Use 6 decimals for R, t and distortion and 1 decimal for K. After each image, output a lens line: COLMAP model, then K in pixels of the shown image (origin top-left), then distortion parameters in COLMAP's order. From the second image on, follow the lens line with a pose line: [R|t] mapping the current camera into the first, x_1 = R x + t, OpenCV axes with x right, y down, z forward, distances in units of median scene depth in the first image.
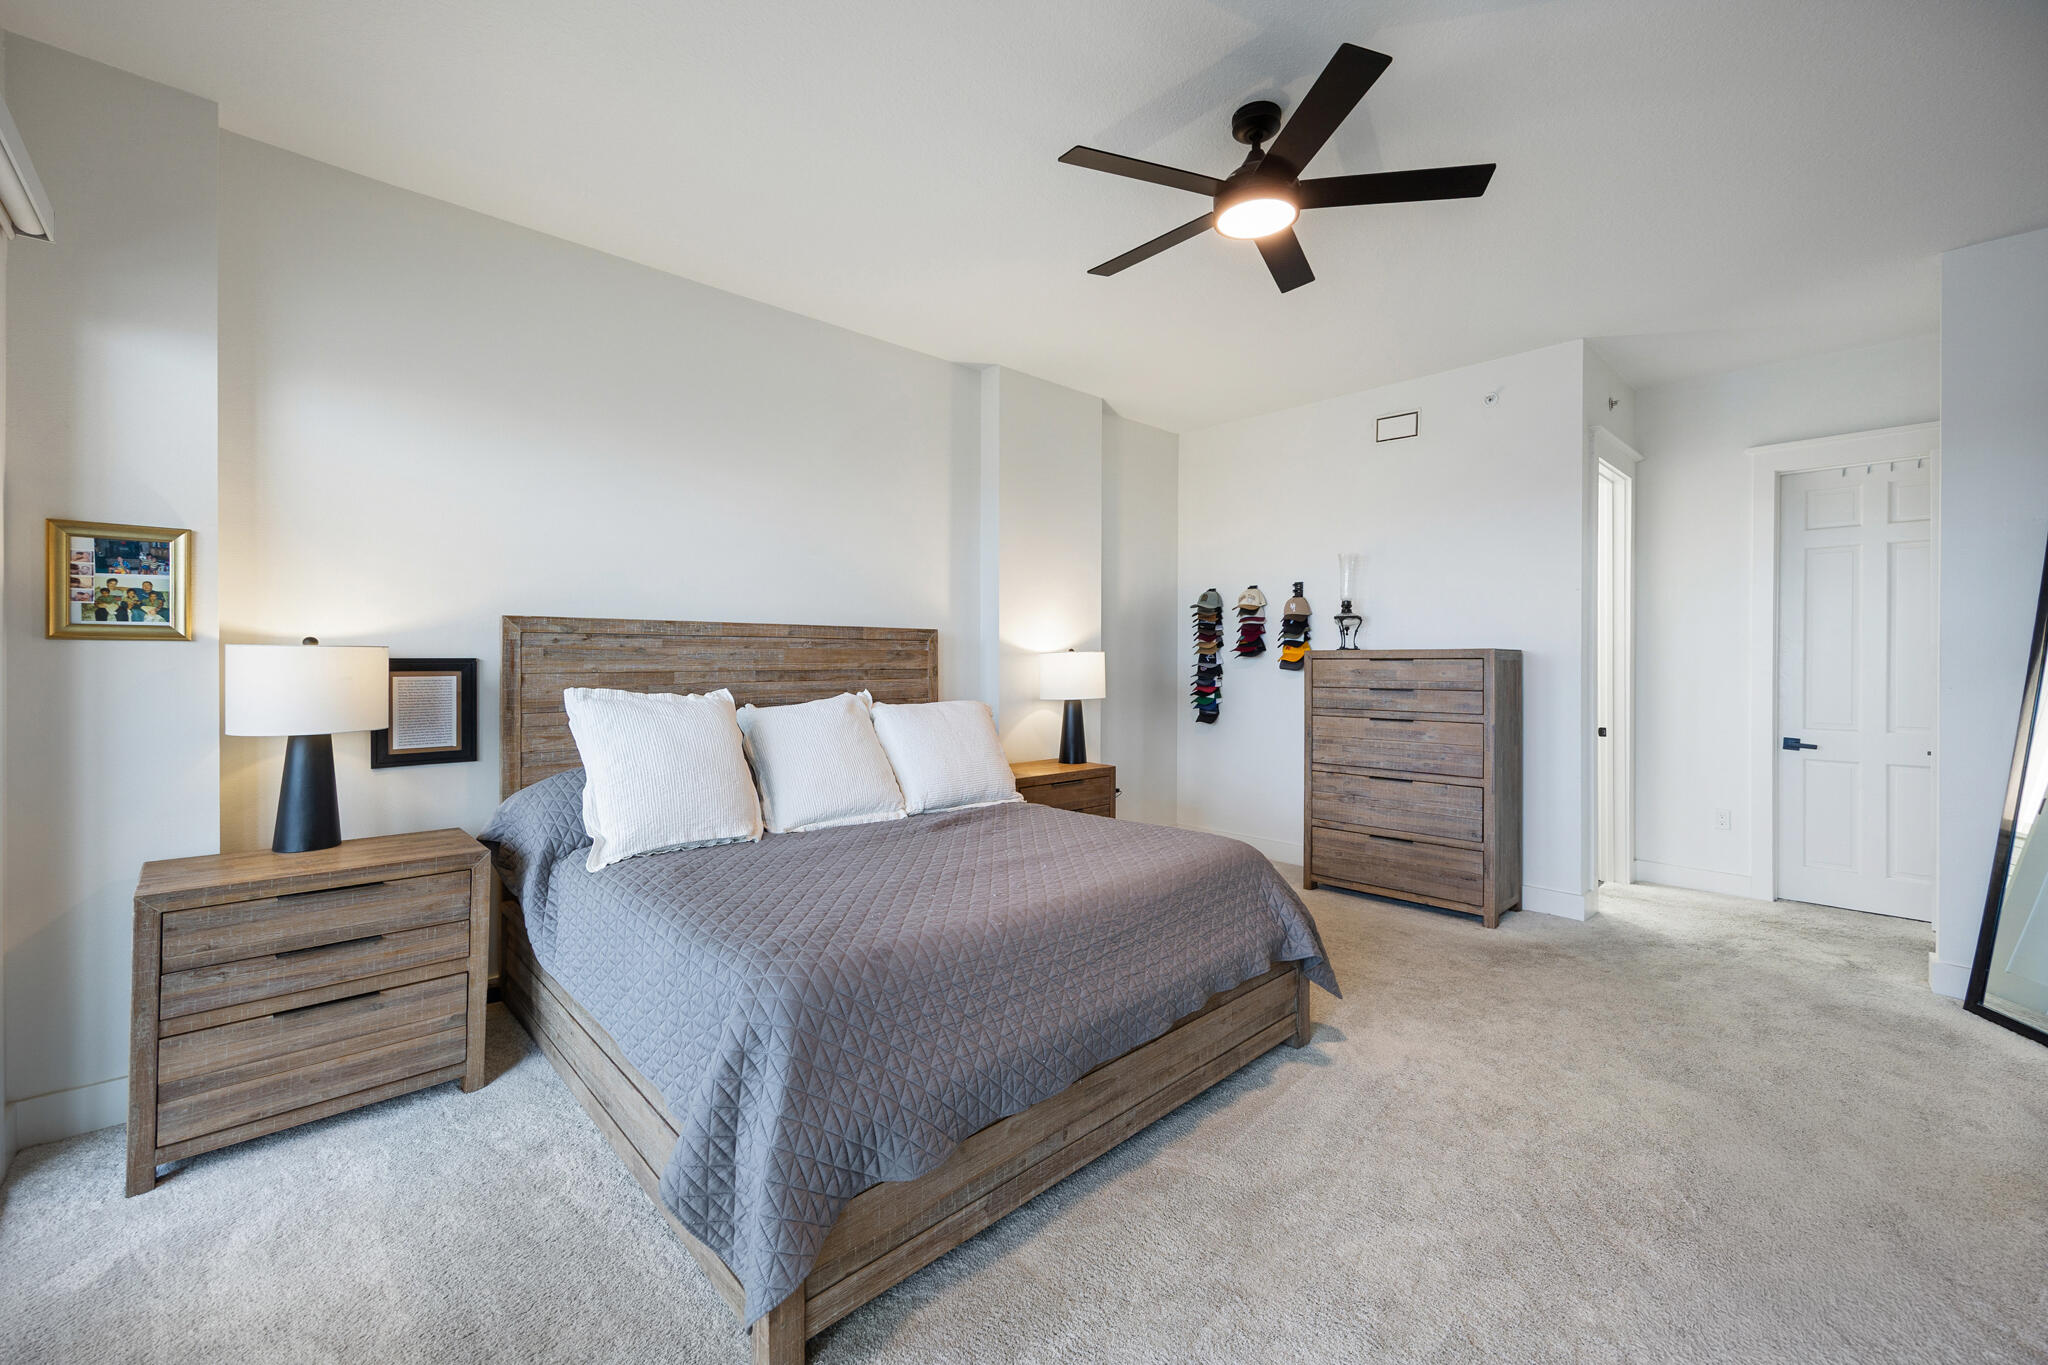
lens RADIAL K [[831.2, 0, 1016.5], [0, 831.2, 672.1], [0, 0, 1]] dist [0.001810, 0.000087]
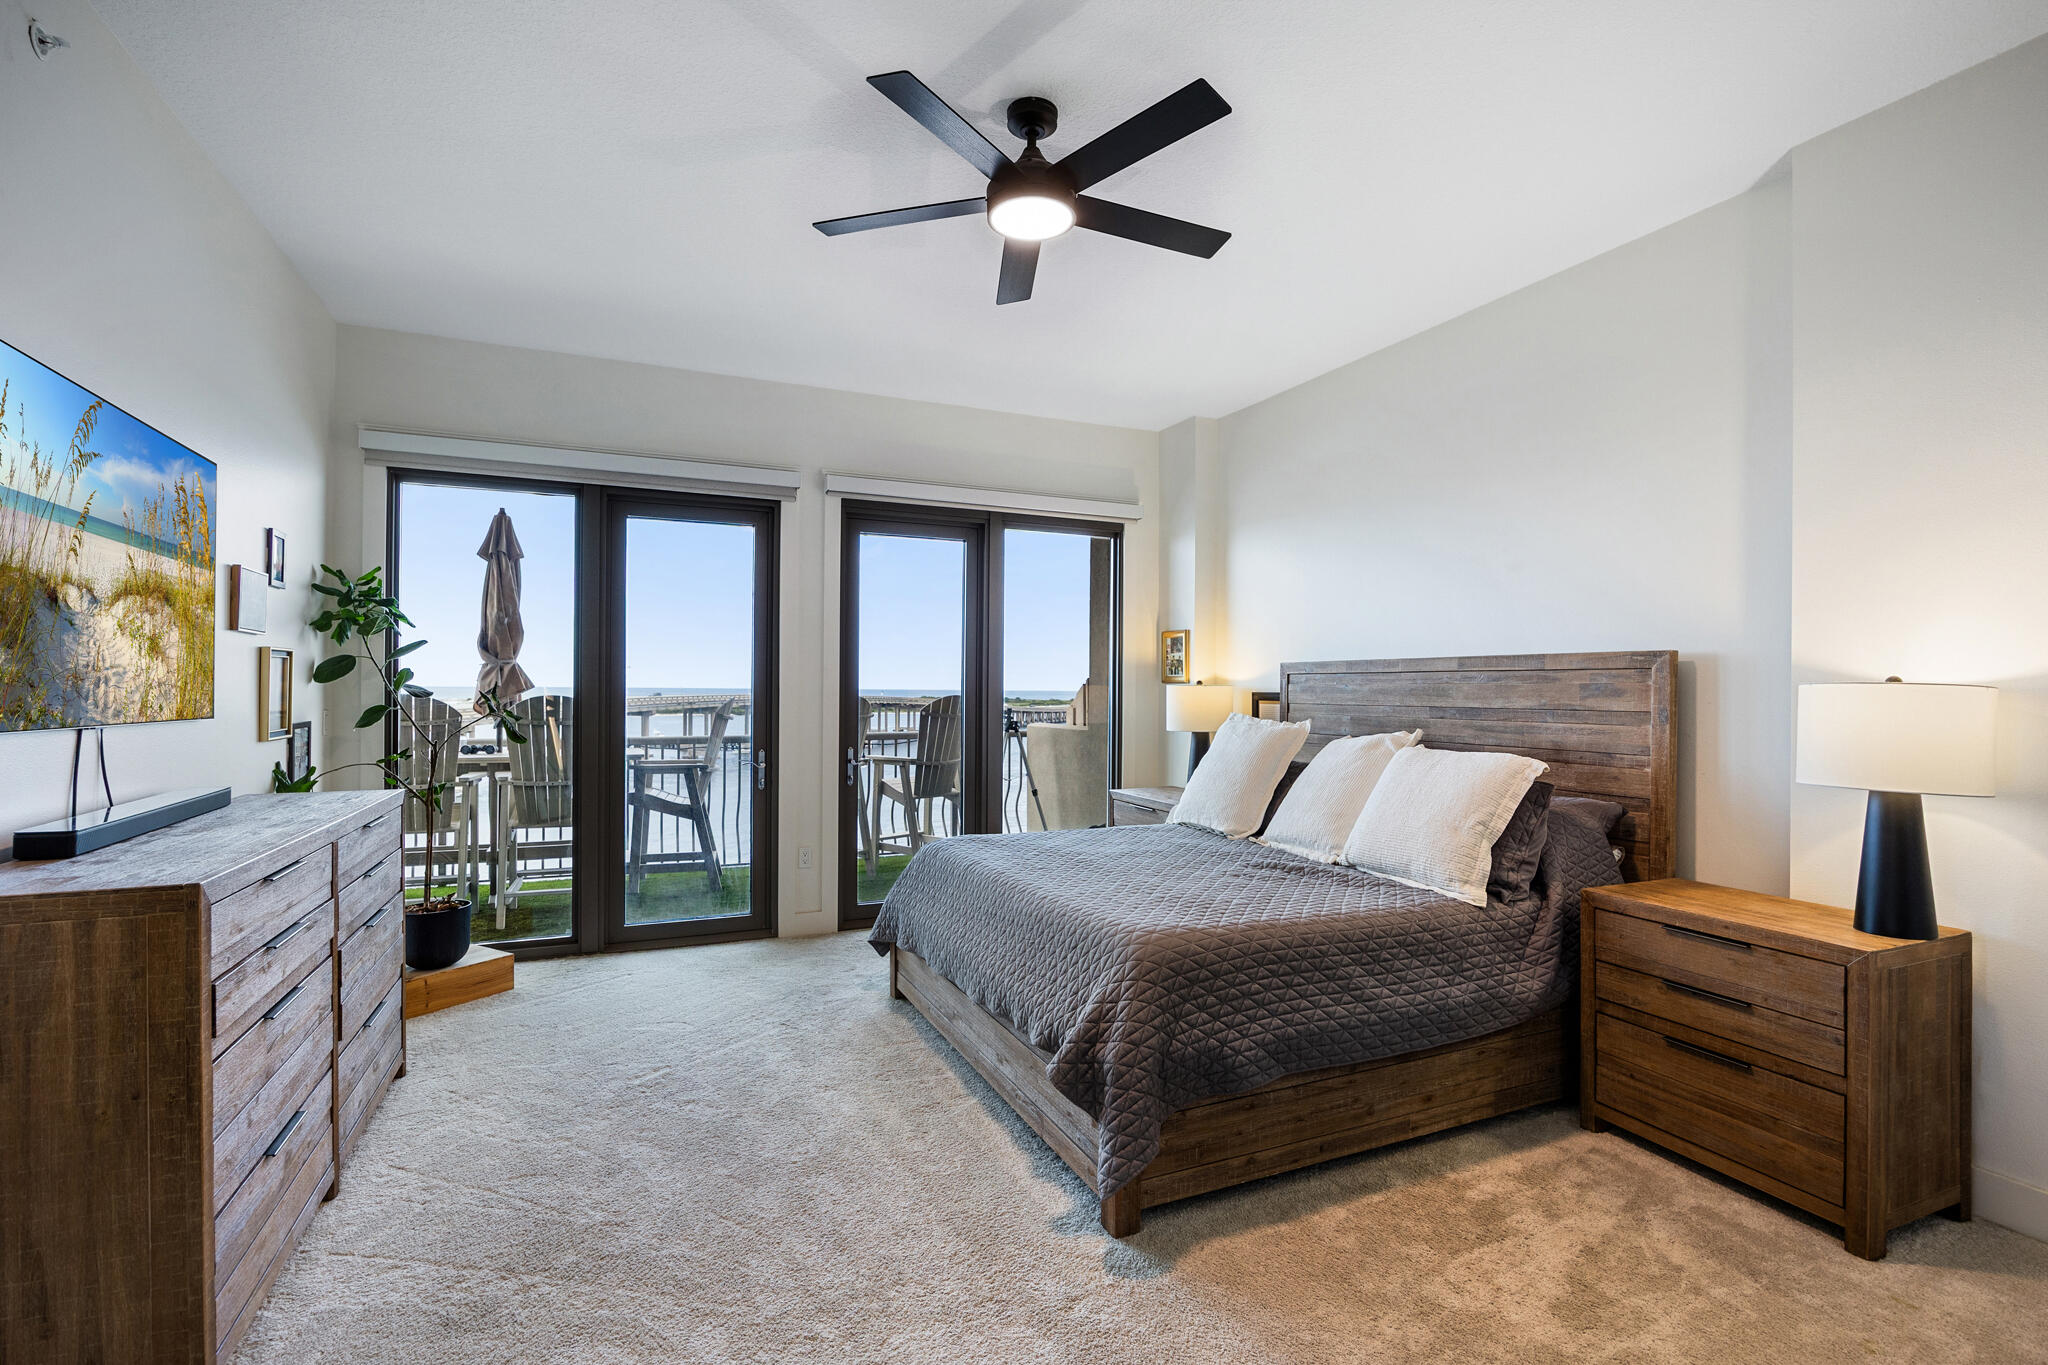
lens RADIAL K [[946.7, 0, 1050.3], [0, 946.7, 694.0], [0, 0, 1]] dist [-0.027958, 0.000039]
pose [[-0.317854, 0.000699, -0.948140, 1.279355], [-0.026478, 0.999603, 0.009614, -0.023160], [0.947770, 0.028161, -0.317709, 1.370692]]
